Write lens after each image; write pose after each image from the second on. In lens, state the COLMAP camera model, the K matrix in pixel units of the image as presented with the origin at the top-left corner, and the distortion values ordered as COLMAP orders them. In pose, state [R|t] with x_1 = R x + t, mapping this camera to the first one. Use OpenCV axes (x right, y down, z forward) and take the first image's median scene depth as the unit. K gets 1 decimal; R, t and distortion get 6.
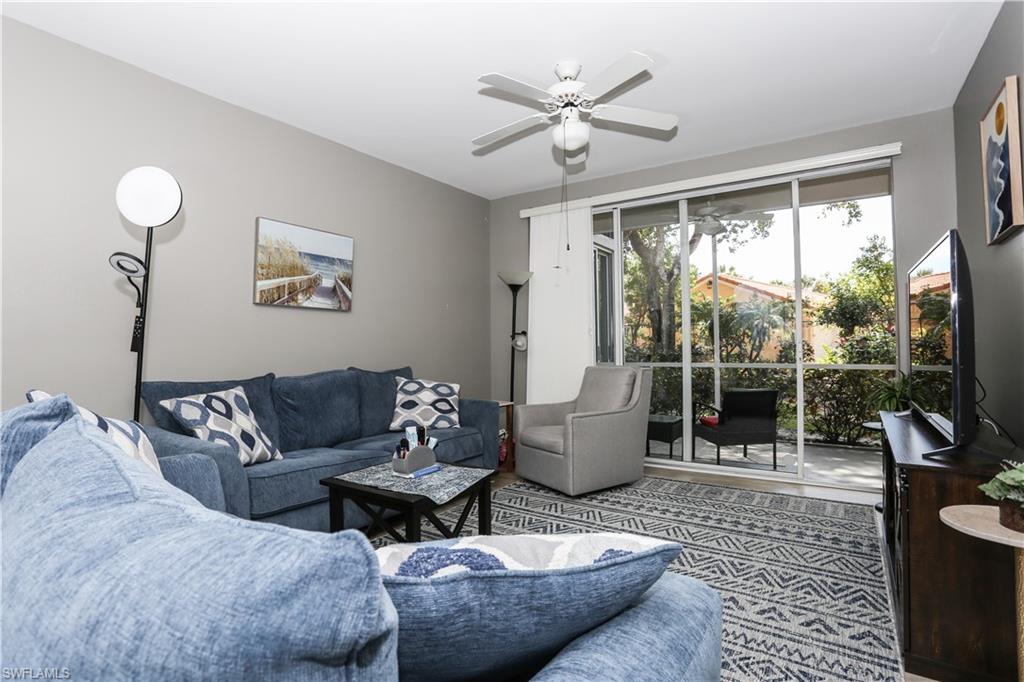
lens RADIAL K [[505.7, 0, 508.2], [0, 505.7, 339.1], [0, 0, 1]] dist [-0.074710, 0.026977]
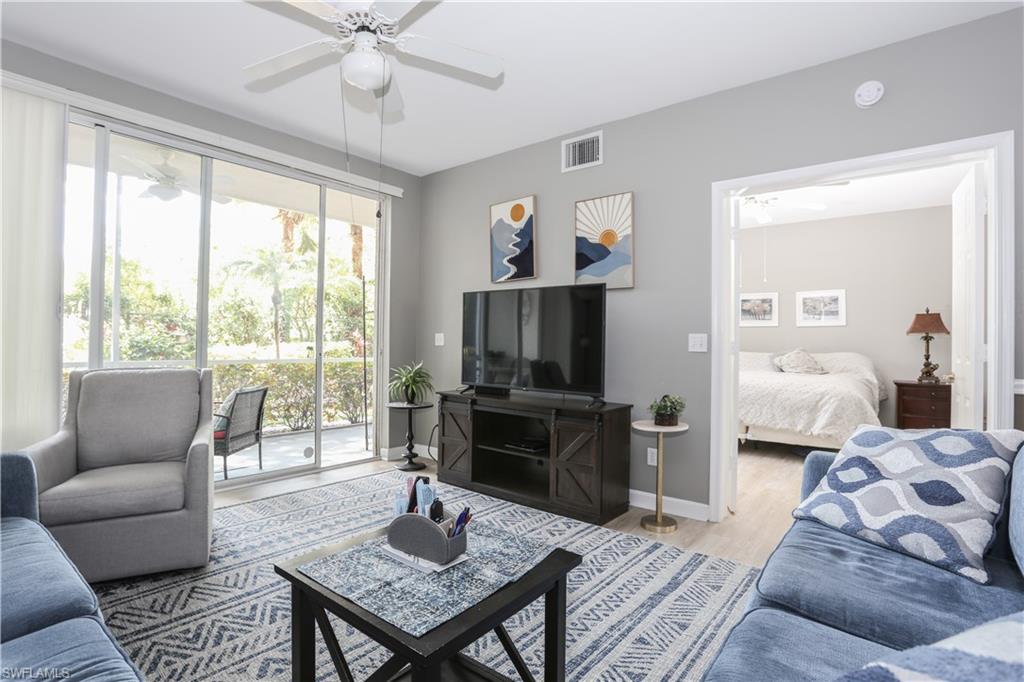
lens RADIAL K [[505.7, 0, 508.2], [0, 505.7, 339.1], [0, 0, 1]] dist [-0.074710, 0.026977]
pose [[0.073760, 0.015562, 0.997155, -0.668768], [-0.025701, 0.999576, -0.013699, 0.017657], [-0.996945, -0.024617, 0.074129, 0.768623]]
